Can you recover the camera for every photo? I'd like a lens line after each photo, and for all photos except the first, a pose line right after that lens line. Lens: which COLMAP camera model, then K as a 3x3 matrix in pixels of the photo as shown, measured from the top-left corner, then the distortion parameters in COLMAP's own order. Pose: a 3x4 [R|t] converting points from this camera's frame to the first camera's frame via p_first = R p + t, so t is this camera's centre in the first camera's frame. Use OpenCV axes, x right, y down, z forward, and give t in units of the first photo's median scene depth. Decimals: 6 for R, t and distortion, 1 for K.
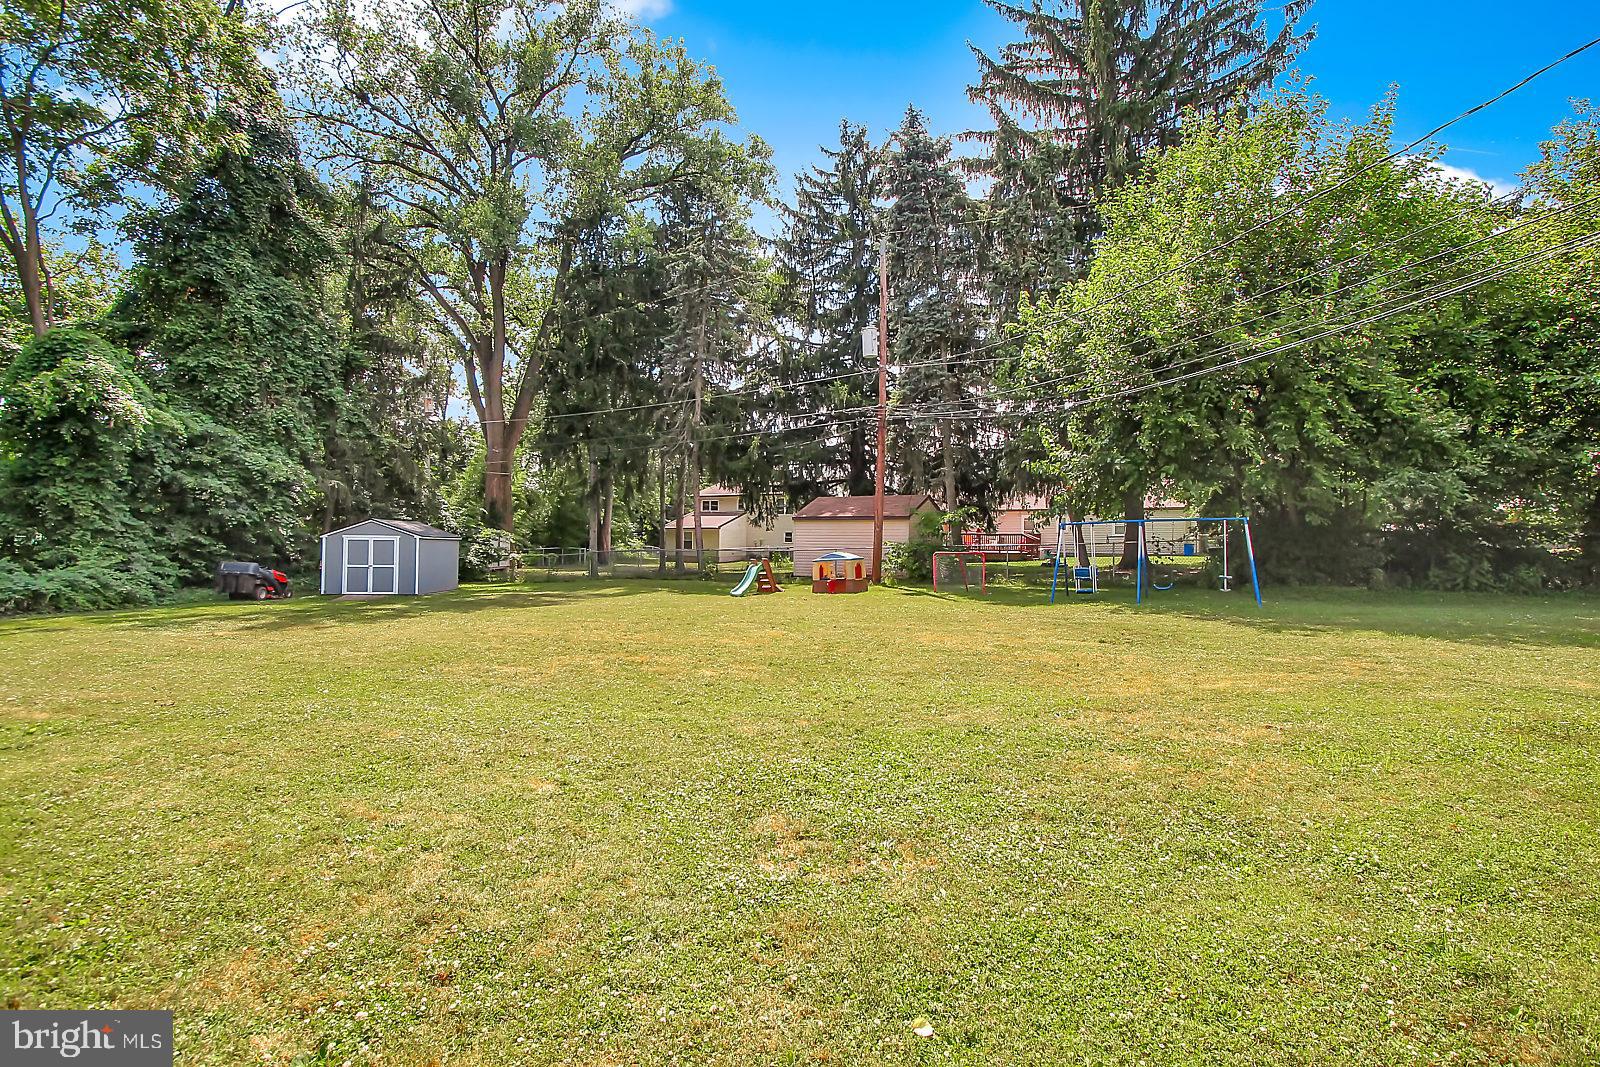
lens RADIAL K [[714.2, 0, 800.0], [0, 714.2, 533.5], [0, 0, 1]] dist [-0.045818, 0.000077]
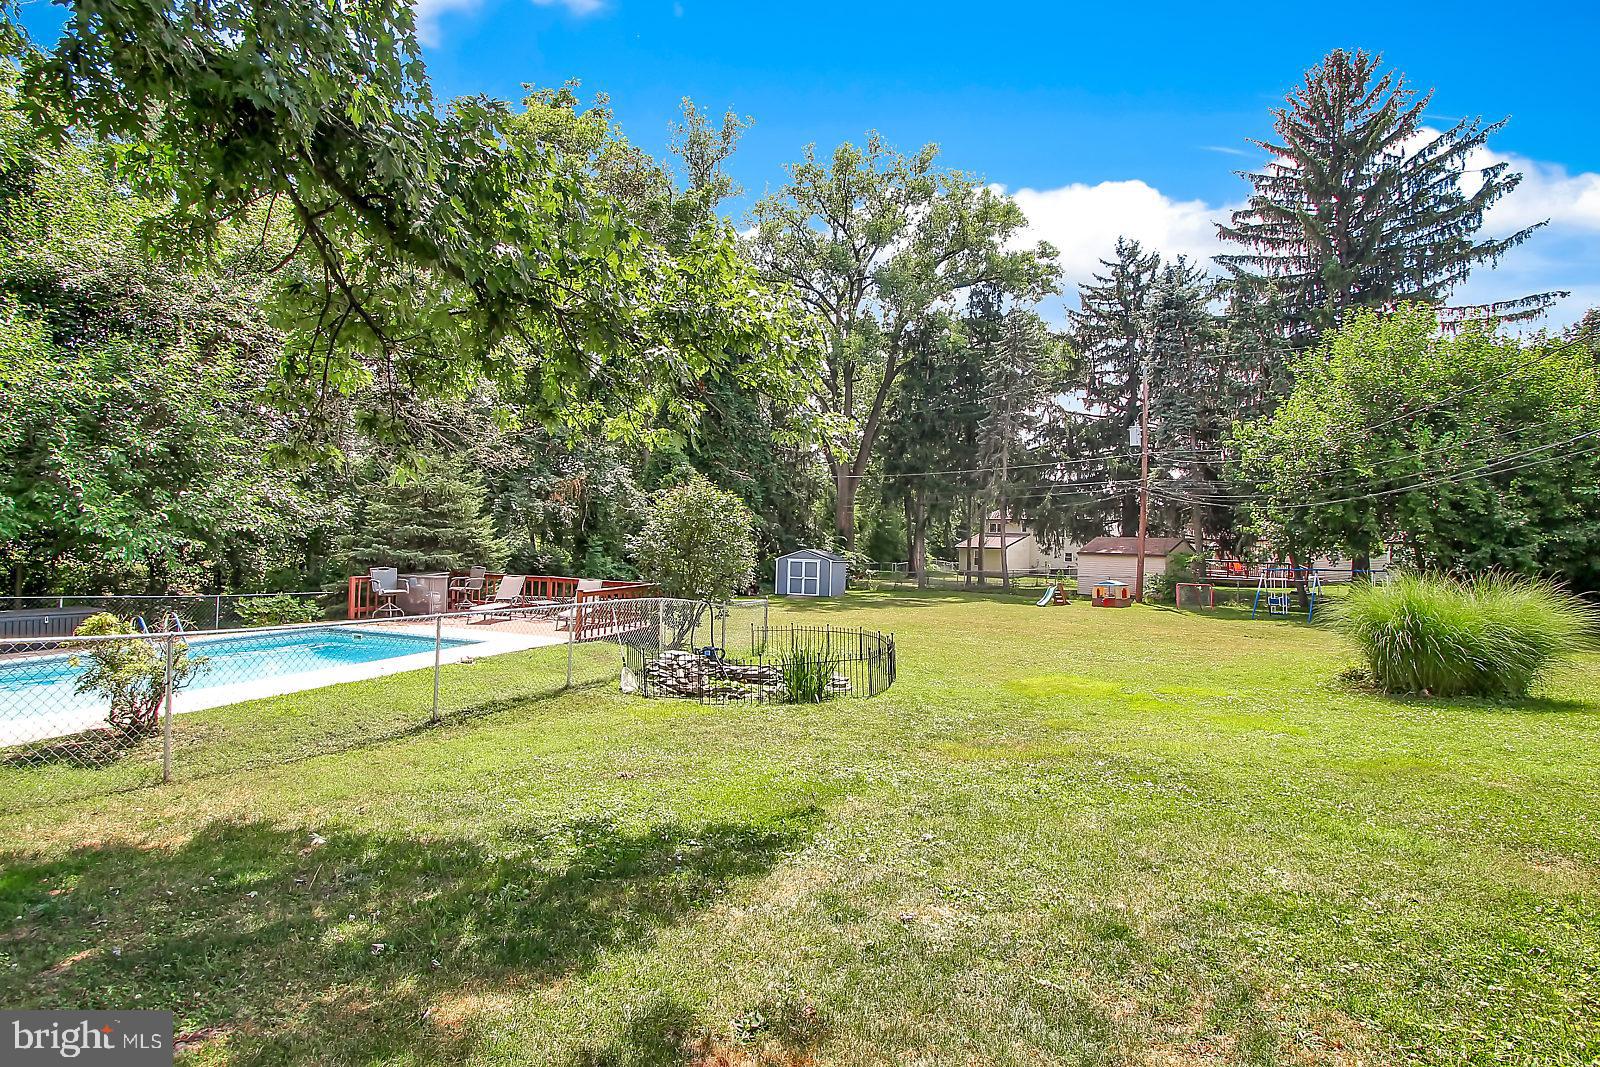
lens RADIAL K [[714.2, 0, 800.0], [0, 714.2, 533.5], [0, 0, 1]] dist [-0.045818, 0.000077]
pose [[0.933561, 0.013171, -0.358175, -0.016750], [-0.016782, 0.999835, -0.006976, -0.034730], [0.358024, 0.012523, 0.933628, -0.431545]]
